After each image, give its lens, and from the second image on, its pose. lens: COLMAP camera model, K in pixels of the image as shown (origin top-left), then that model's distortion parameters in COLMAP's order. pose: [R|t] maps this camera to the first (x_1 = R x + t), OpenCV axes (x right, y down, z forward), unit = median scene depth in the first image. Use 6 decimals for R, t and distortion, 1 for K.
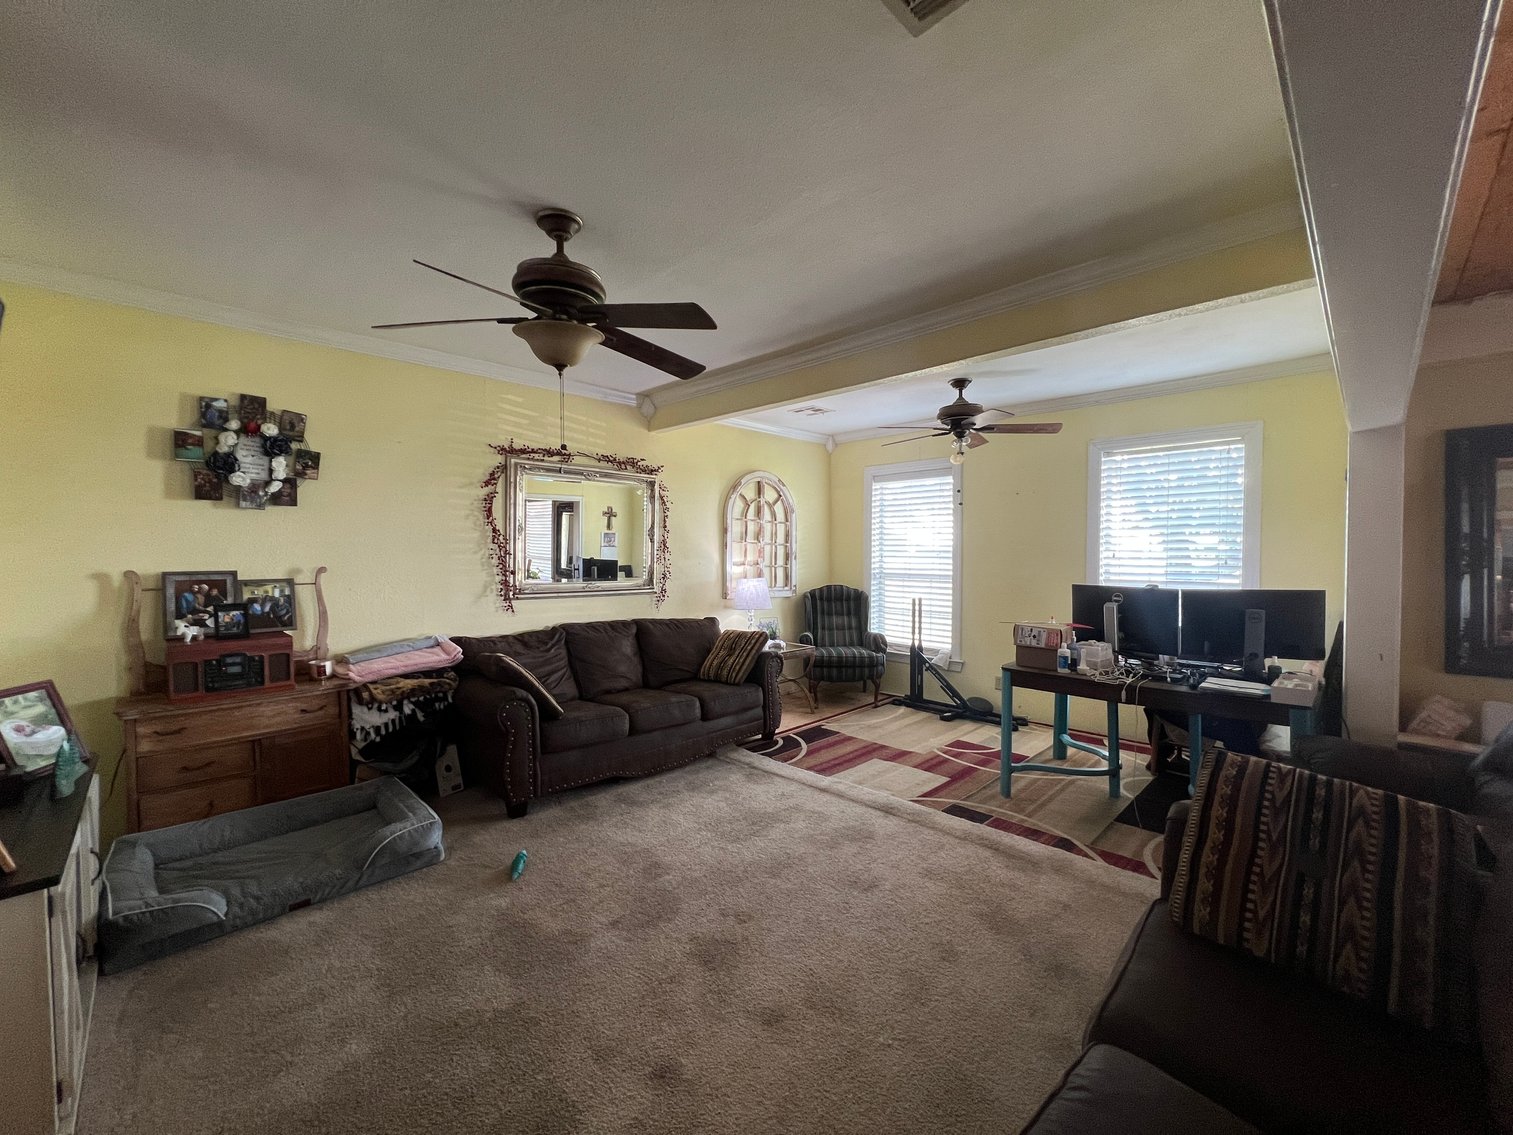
lens RADIAL K [[605.5, 0, 754.2], [0, 605.5, 565.4], [0, 0, 1]] dist [-0.001845, 0.000541]
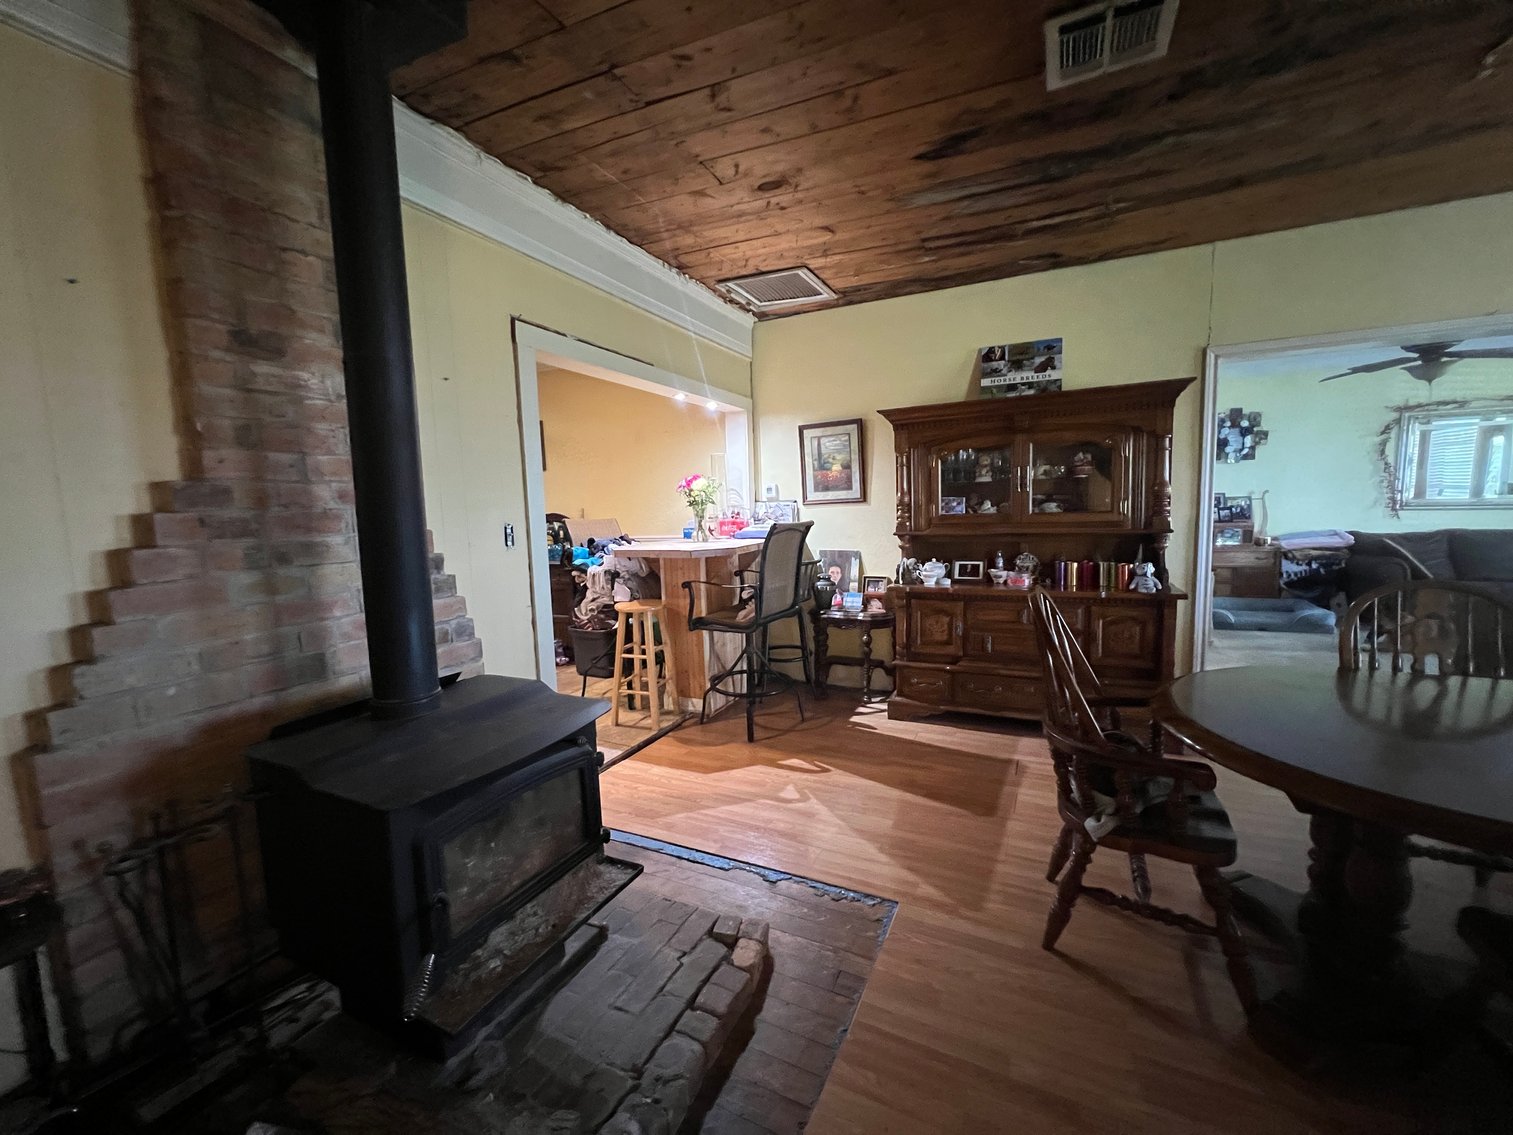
lens RADIAL K [[605.5, 0, 754.2], [0, 605.5, 565.4], [0, 0, 1]] dist [-0.001845, 0.000541]
pose [[0.340873, 0.078620, -0.936816, 0.436524], [0.009164, 0.996172, 0.086936, 0.046064], [0.940065, -0.038219, 0.338847, -0.939380]]
